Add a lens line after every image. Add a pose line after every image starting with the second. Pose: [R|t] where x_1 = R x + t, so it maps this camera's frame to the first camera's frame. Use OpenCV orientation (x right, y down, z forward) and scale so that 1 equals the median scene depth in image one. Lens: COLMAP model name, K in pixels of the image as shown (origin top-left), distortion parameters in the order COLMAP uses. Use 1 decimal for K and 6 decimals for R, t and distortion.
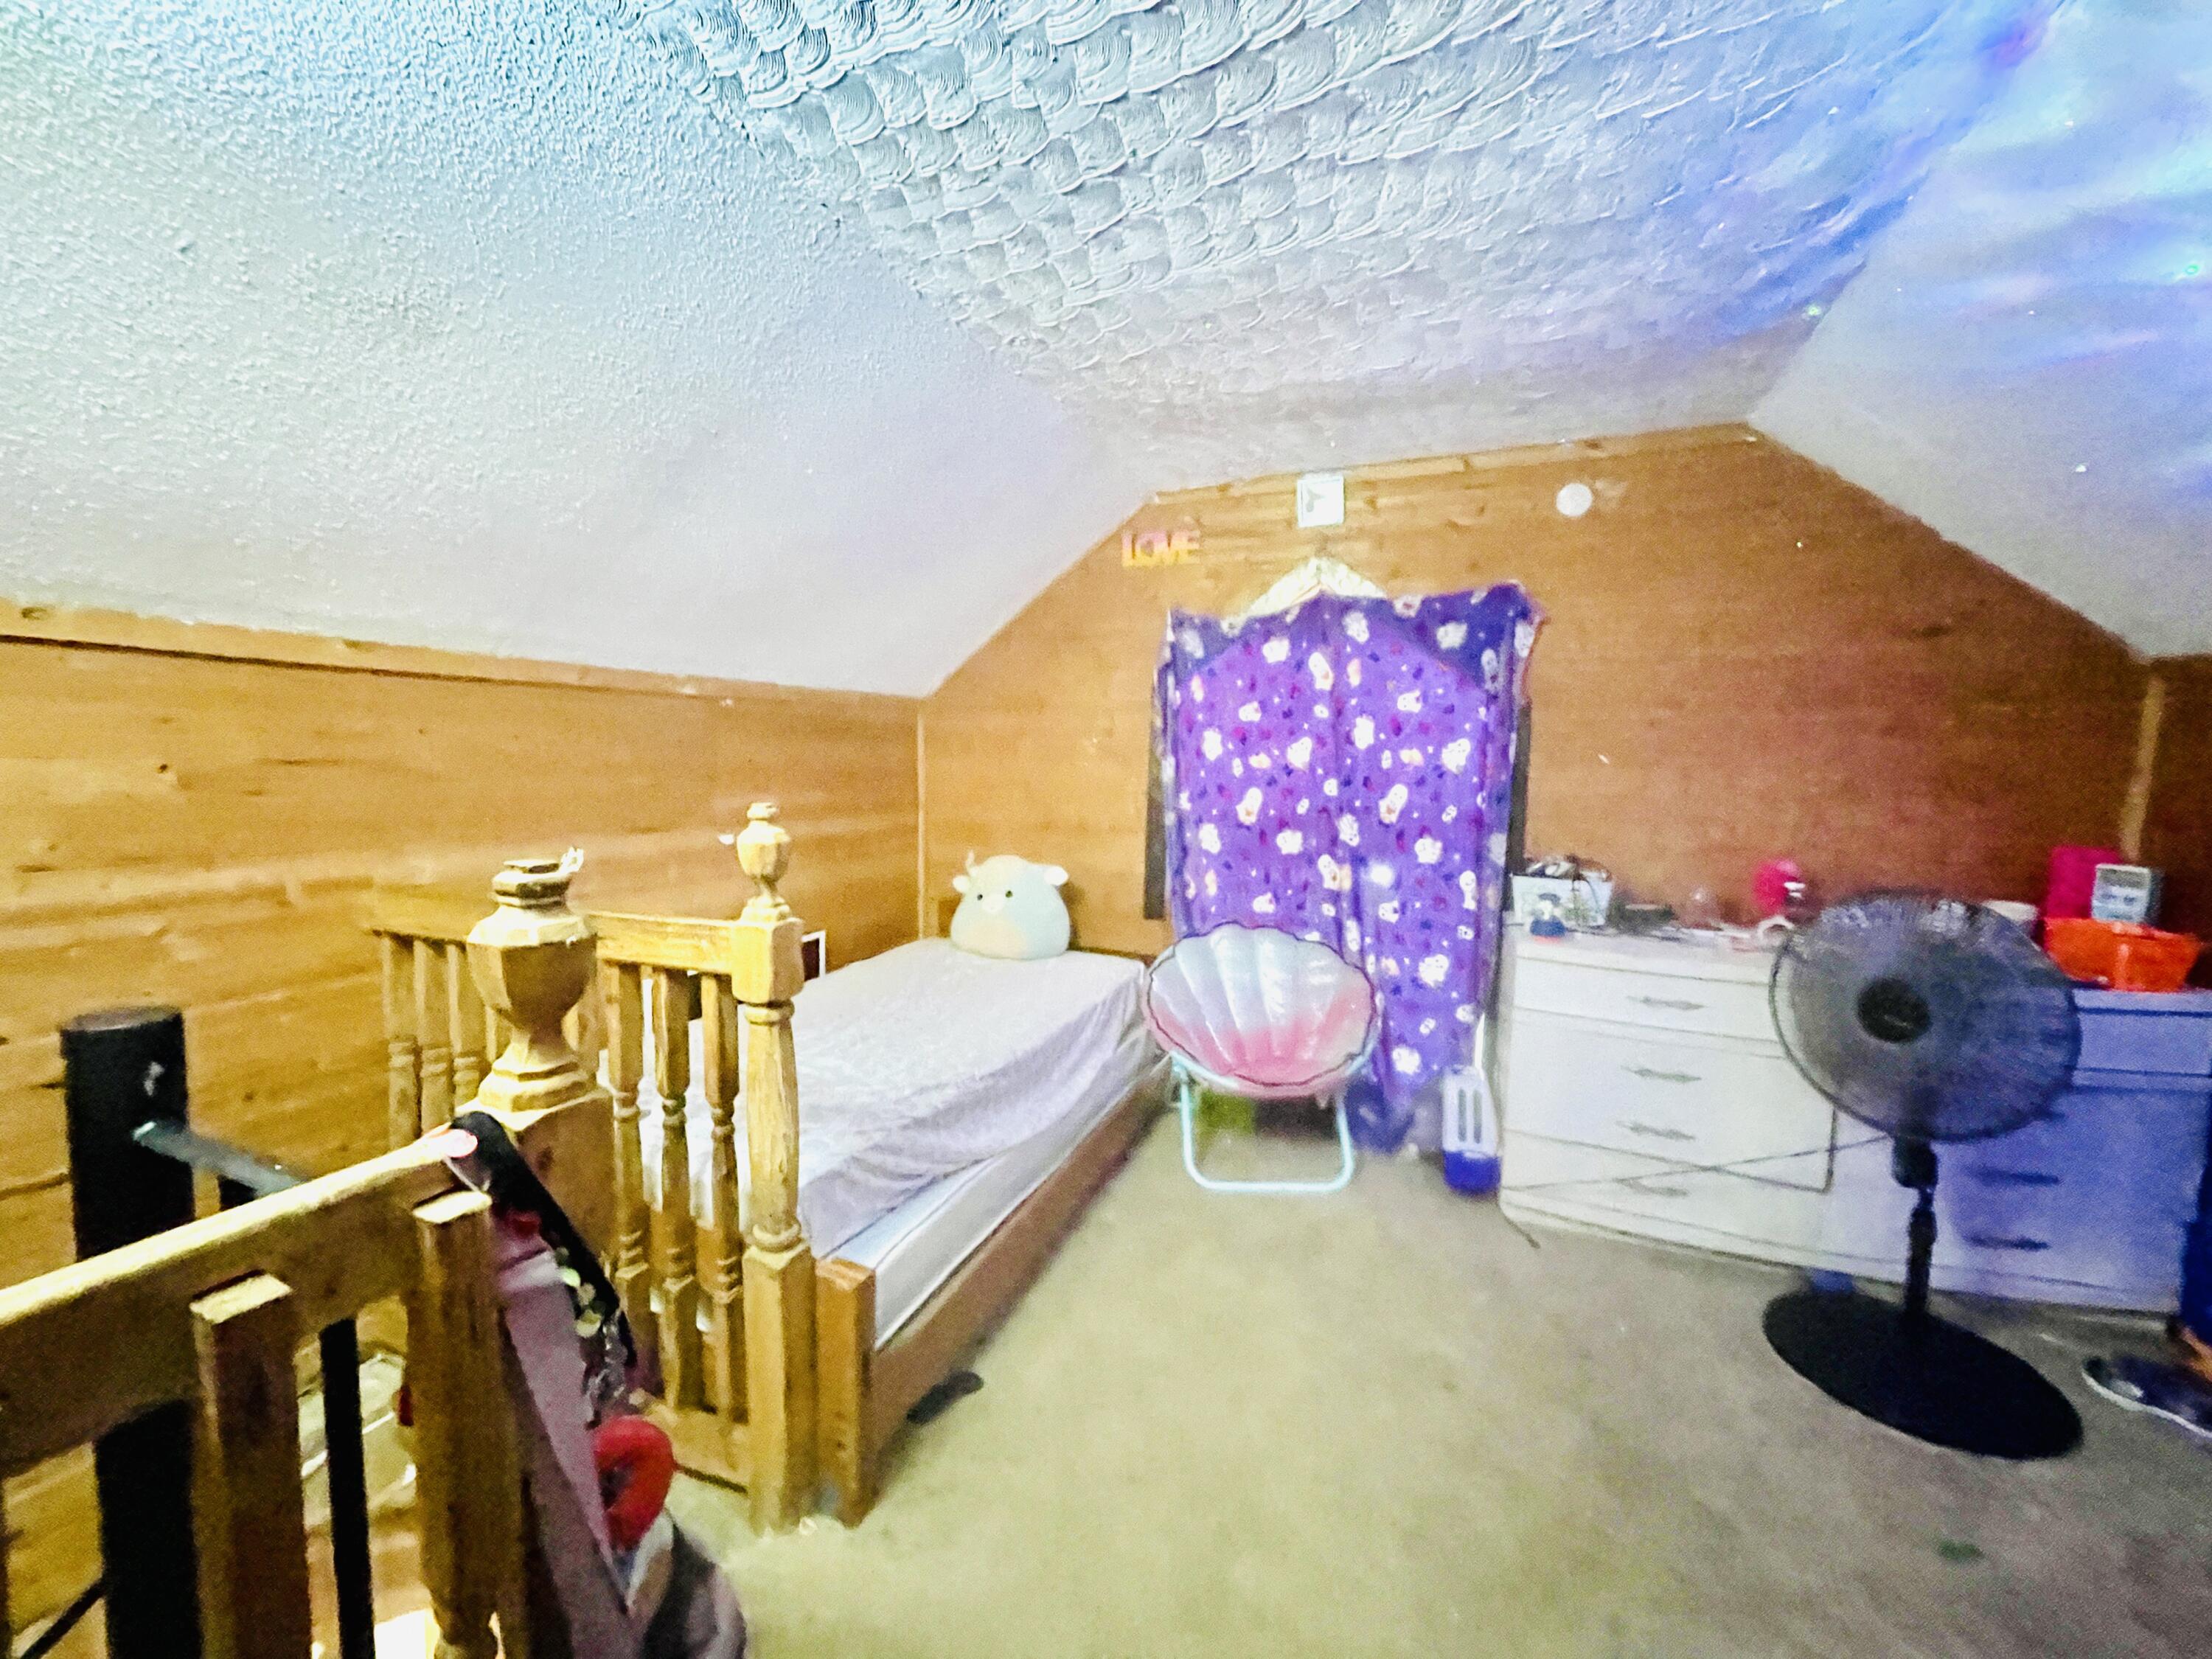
lens RADIAL K [[892.8, 0, 1095.4], [0, 892.8, 834.1], [0, 0, 1]] dist [-0.003155, 0.000294]
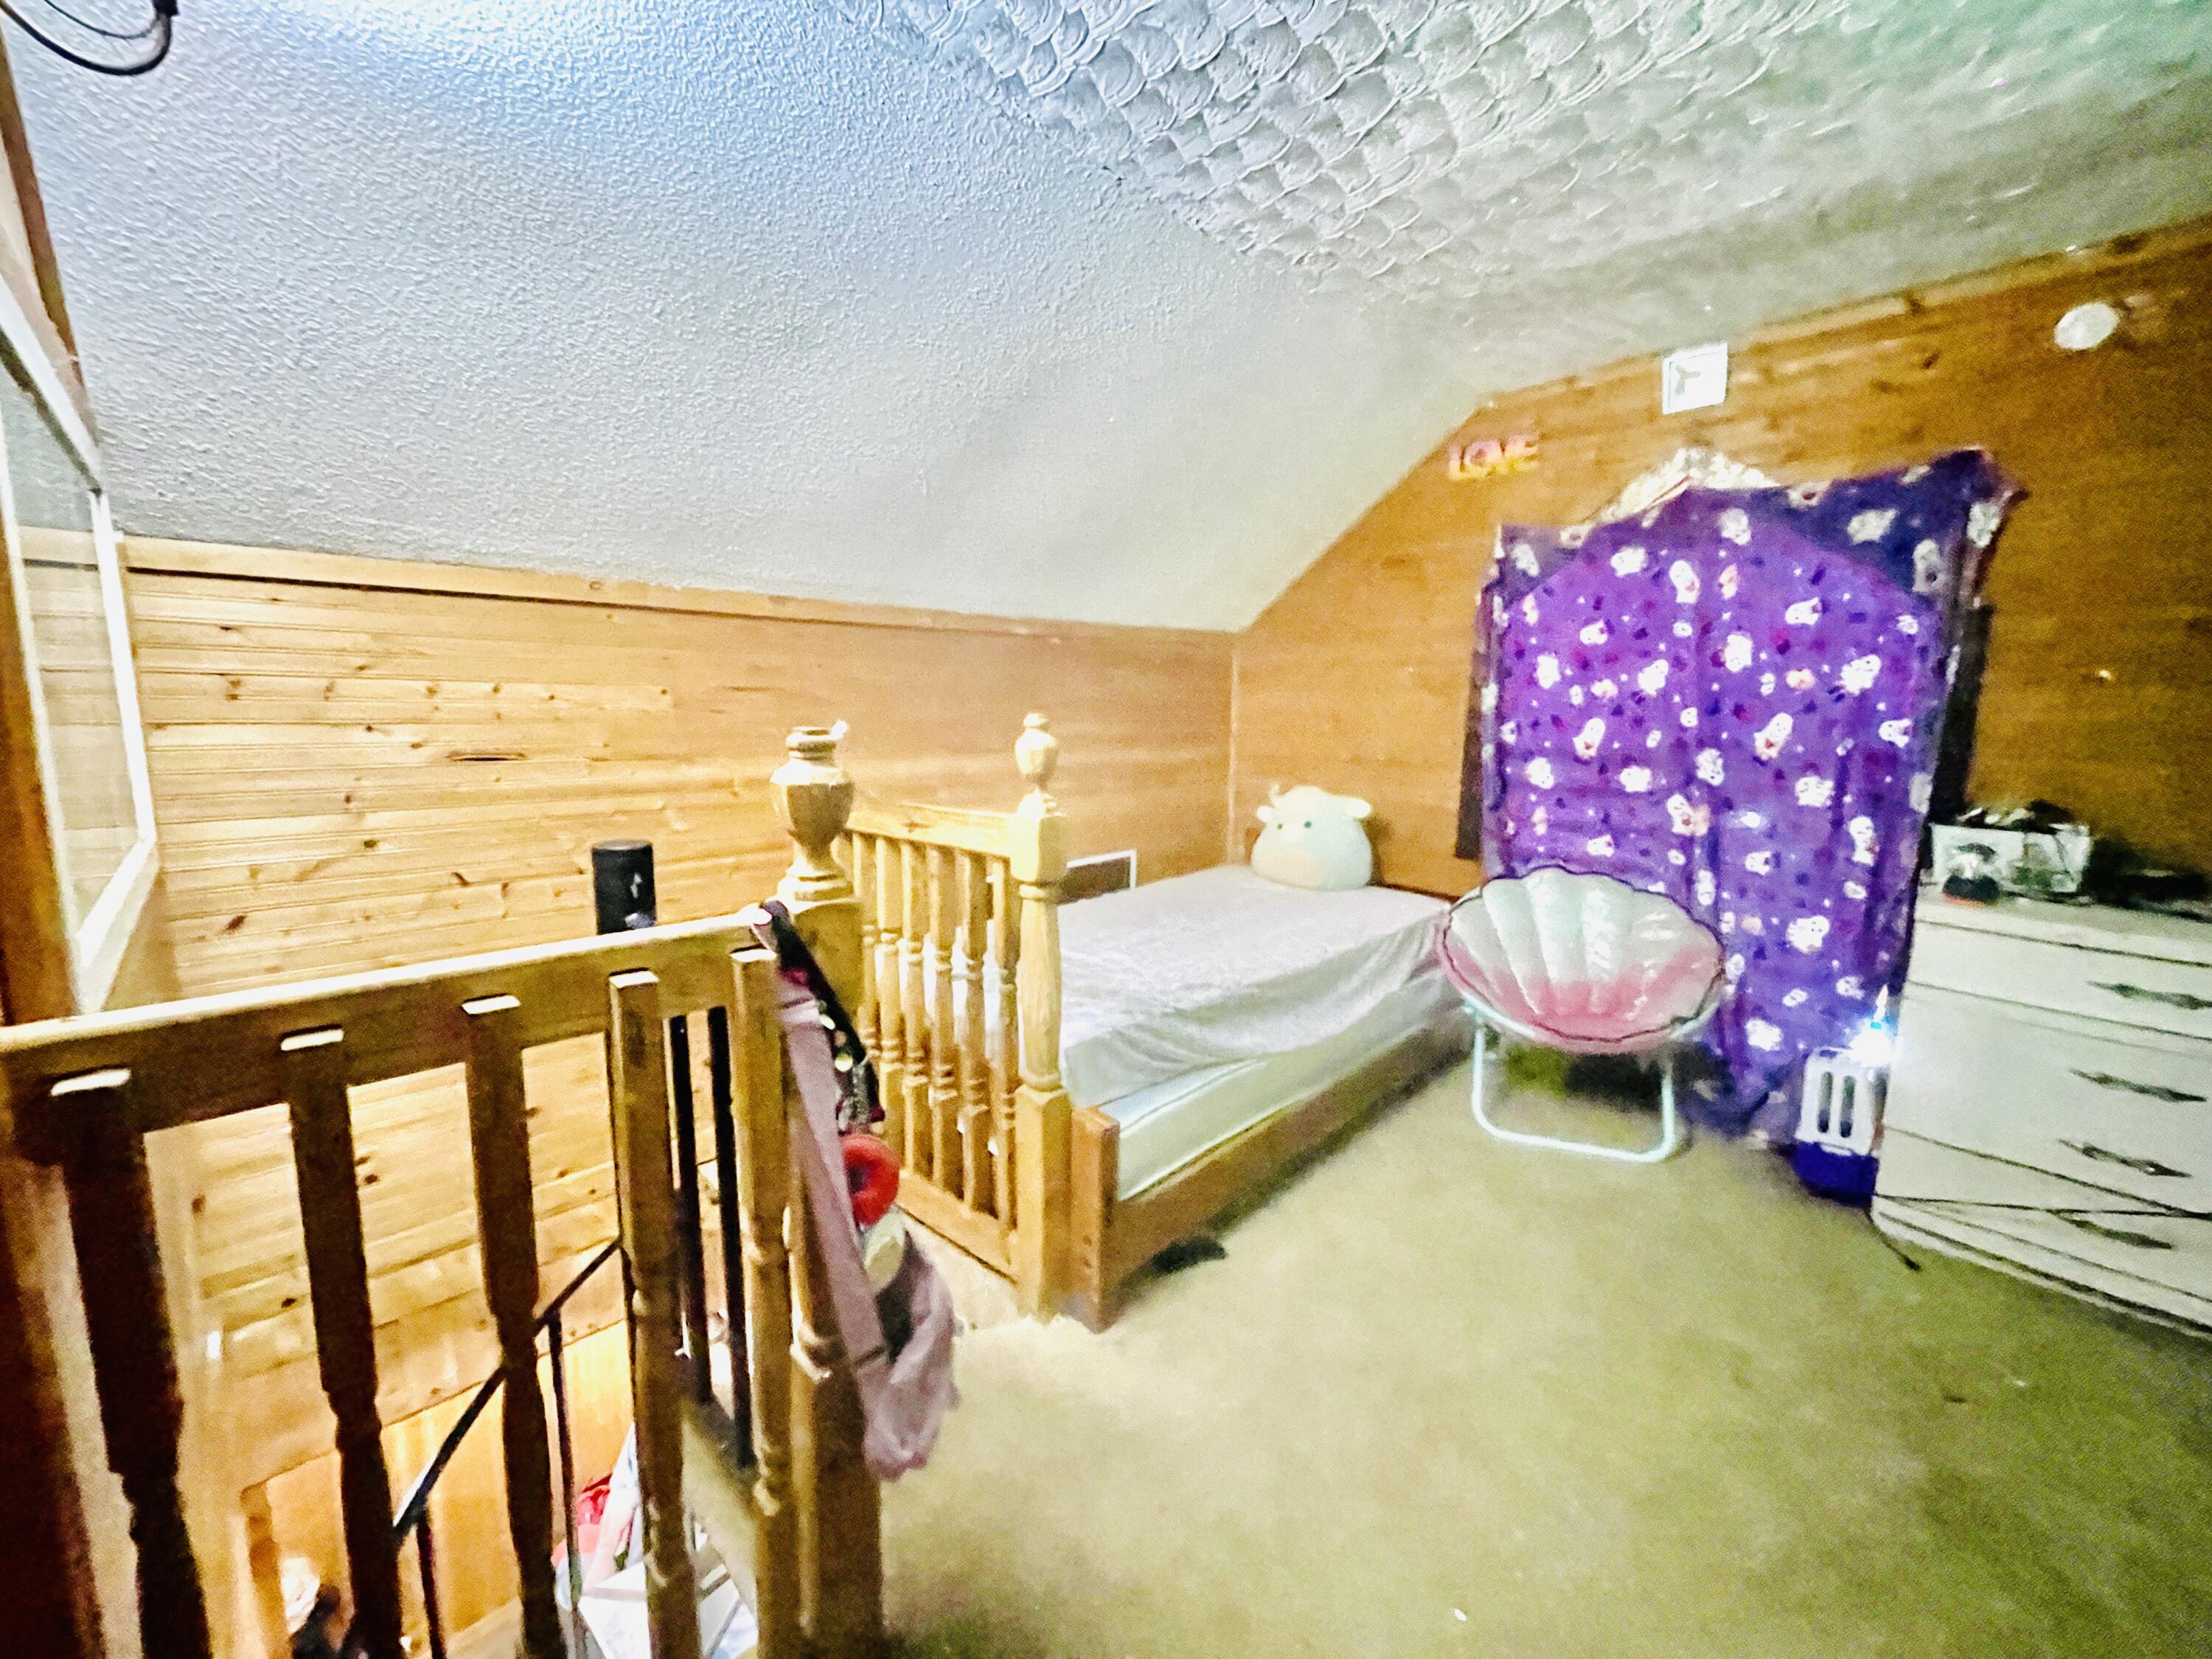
lens RADIAL K [[892.8, 0, 1095.4], [0, 892.8, 834.1], [0, 0, 1]] dist [-0.003155, 0.000294]
pose [[0.919895, 0.047544, -0.389271, 0.098098], [-0.026030, 0.997837, 0.060359, 0.030748], [0.391299, -0.045391, 0.919143, -0.033946]]
